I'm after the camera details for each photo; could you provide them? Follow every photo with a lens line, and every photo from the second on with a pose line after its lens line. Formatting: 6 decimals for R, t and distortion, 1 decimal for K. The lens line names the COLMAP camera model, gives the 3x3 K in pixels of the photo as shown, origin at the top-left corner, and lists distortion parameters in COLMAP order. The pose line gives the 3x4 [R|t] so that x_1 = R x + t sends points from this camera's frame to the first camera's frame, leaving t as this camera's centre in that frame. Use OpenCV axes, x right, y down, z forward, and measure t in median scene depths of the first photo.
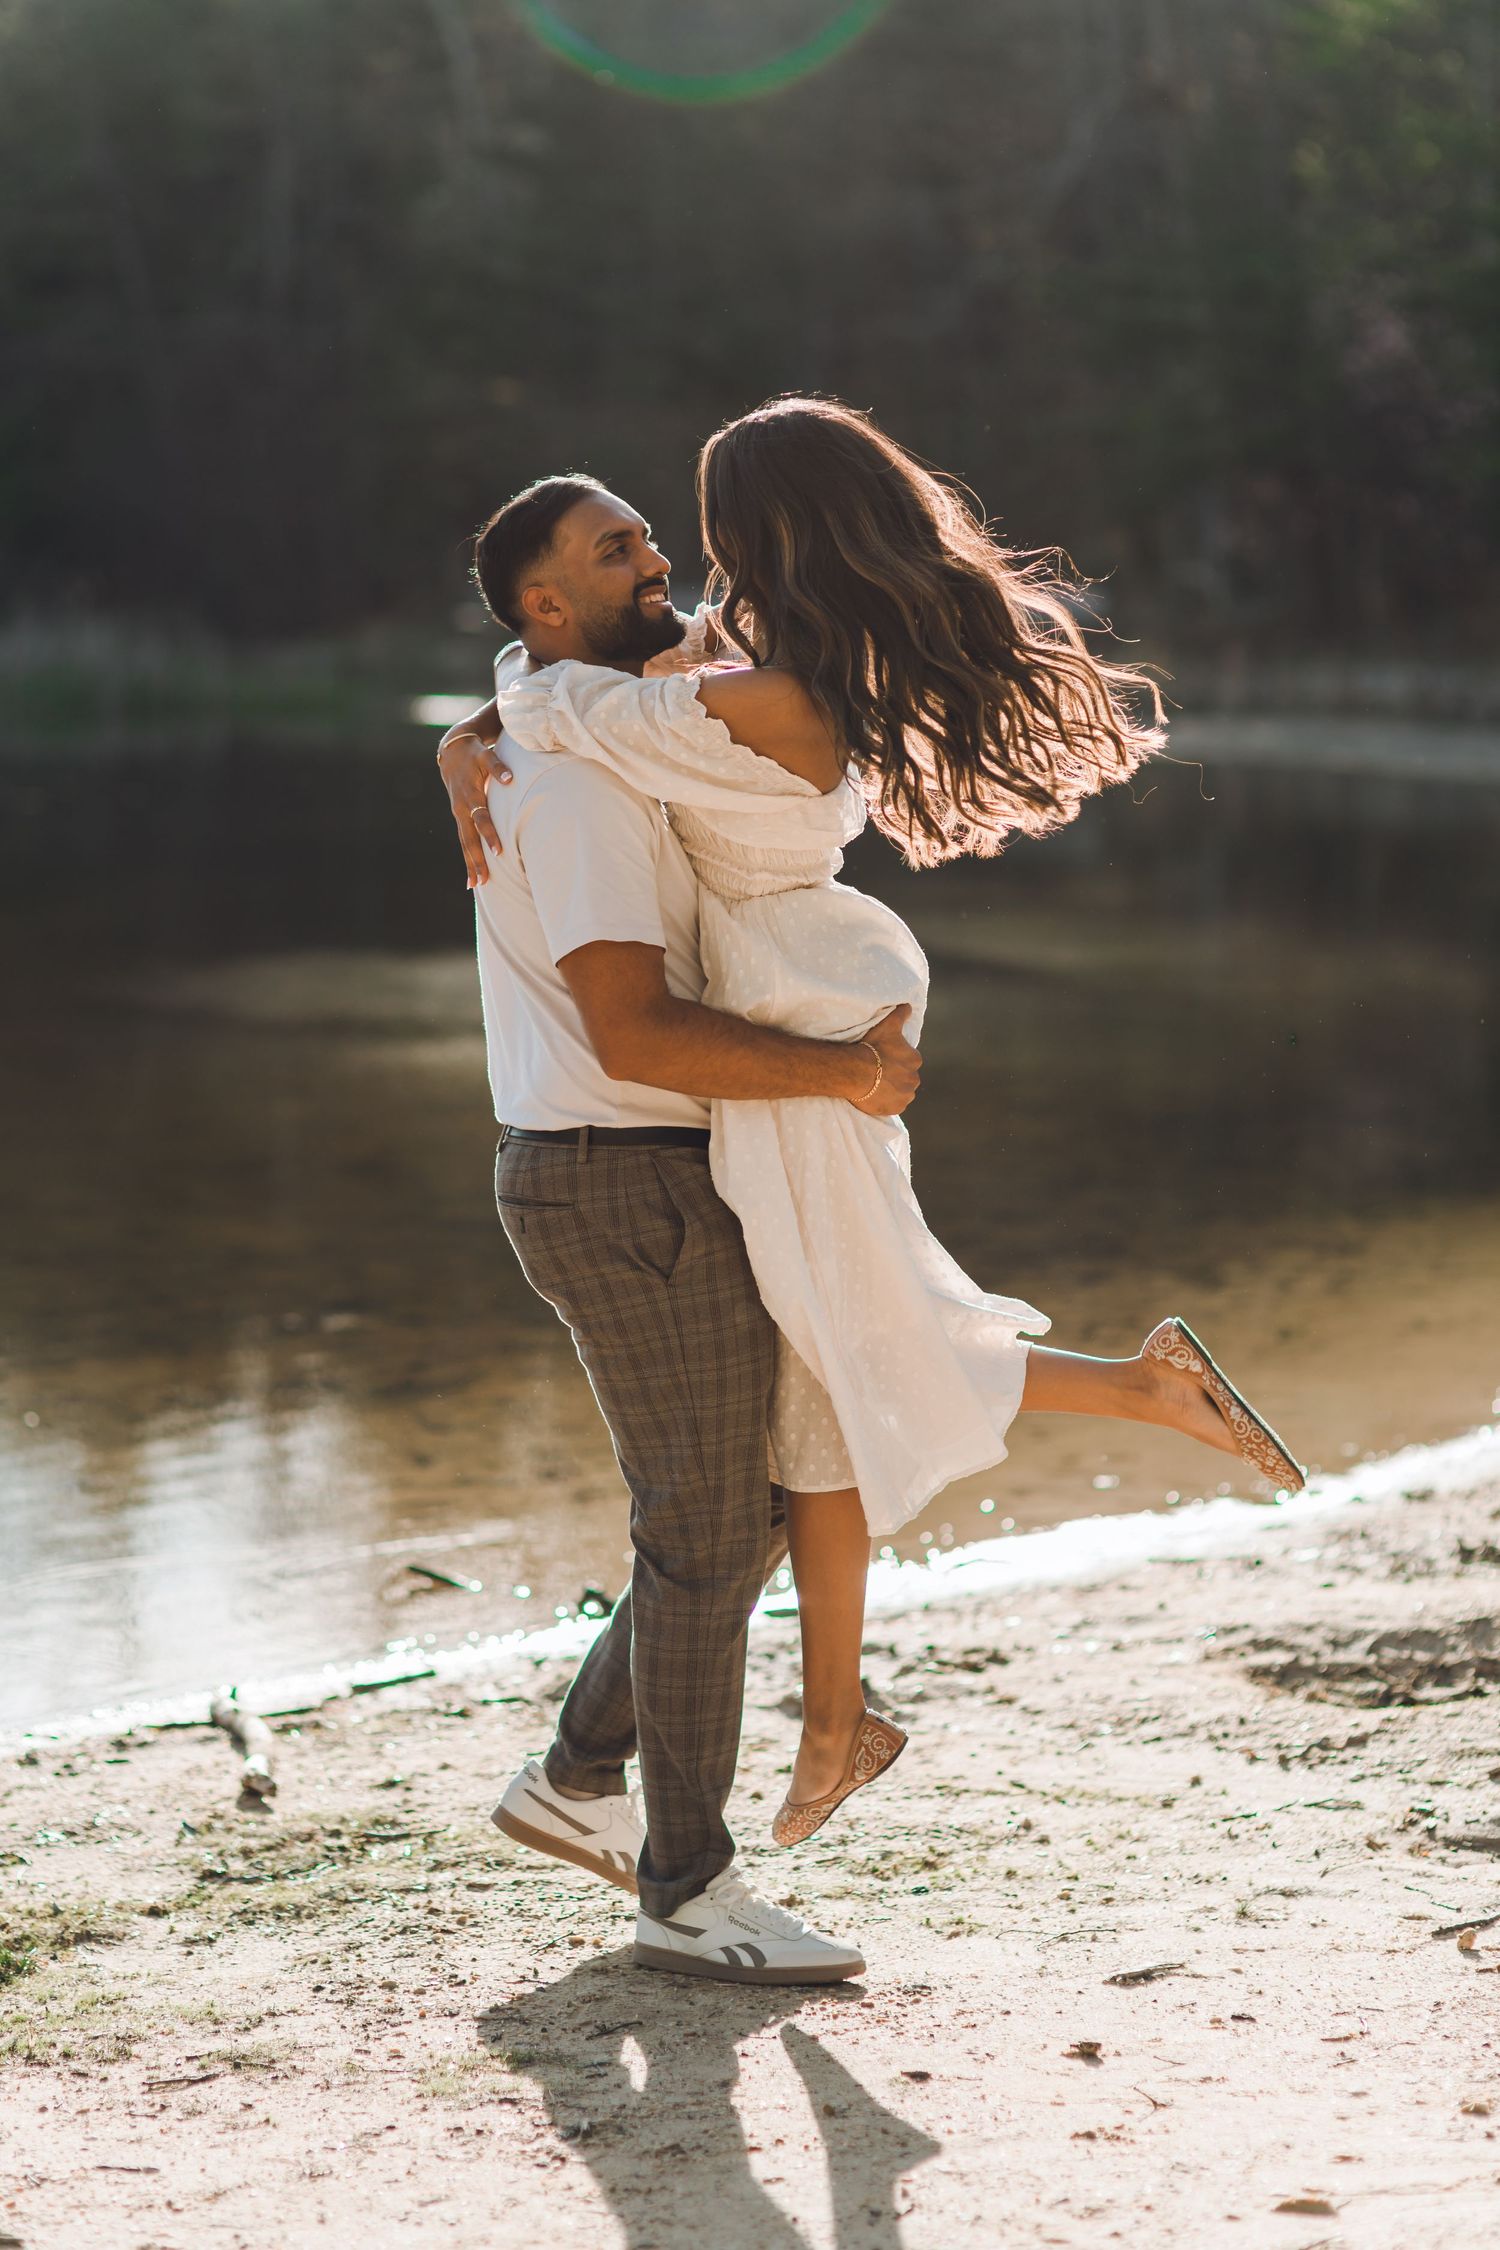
lens RADIAL K [[5400.0, 0, 749.3], [0, 5400.0, 1125.8], [0, 0, 1]] dist [-0.123739, 0.000000]
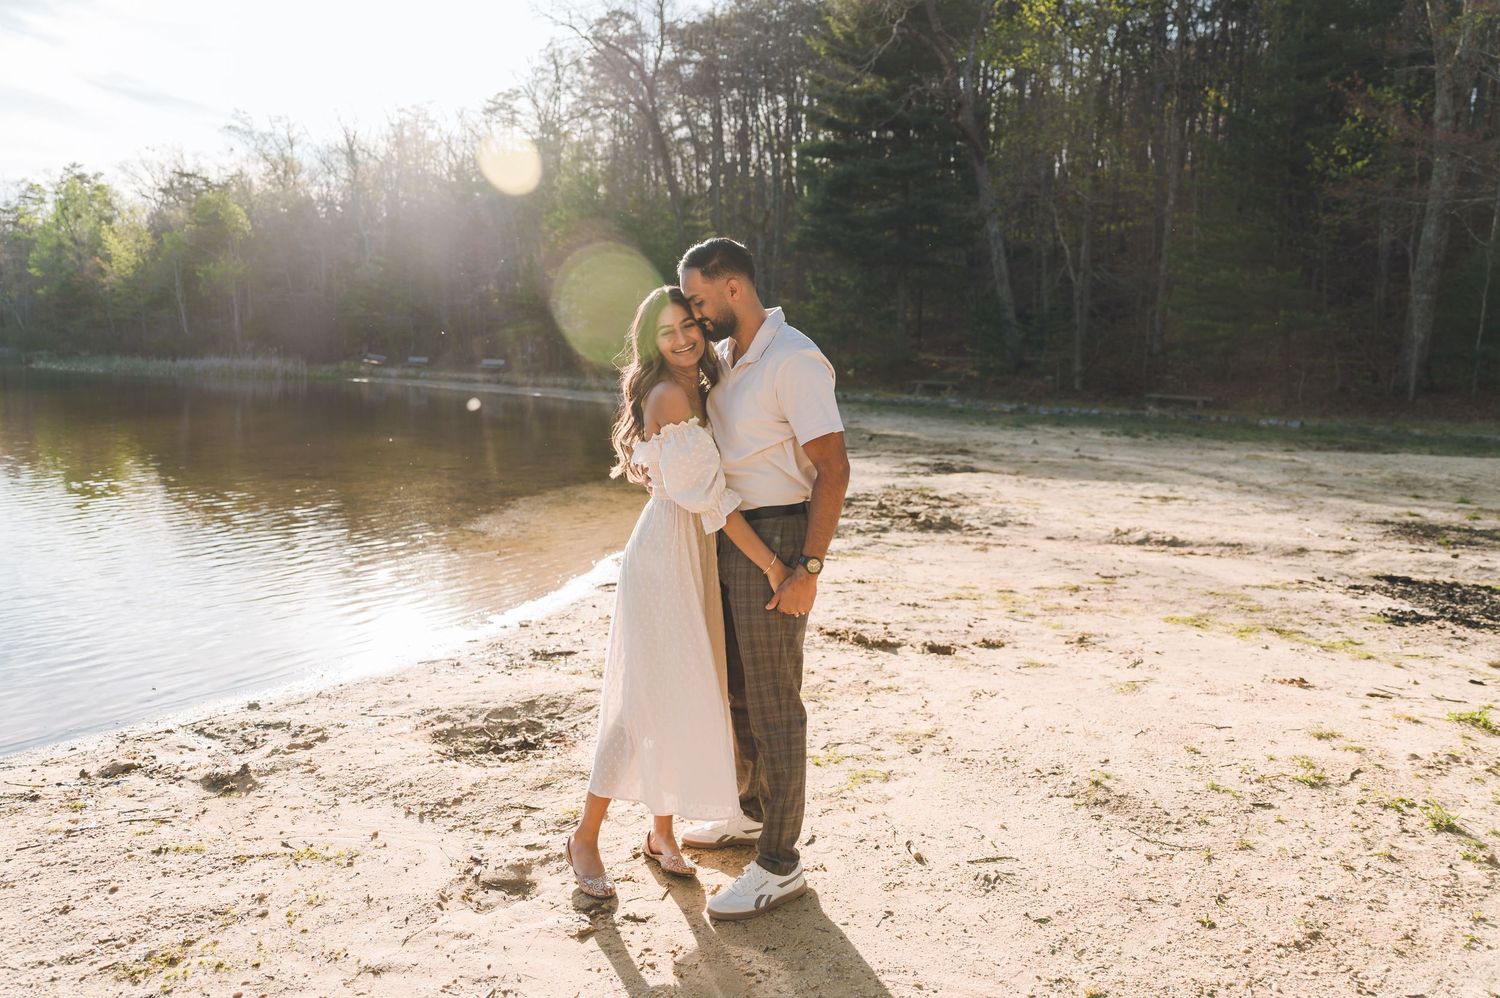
lens RADIAL K [[1044.9, 0, 749.3], [0, 1044.9, 496.0], [0, 0, 1]] dist [-0.001904, -0.000120]
pose [[0.958357, -0.000257, 0.285572, 0.094005], [-0.007125, 0.999667, 0.024812, -0.022121], [-0.285483, -0.025814, 0.958036, 0.491861]]
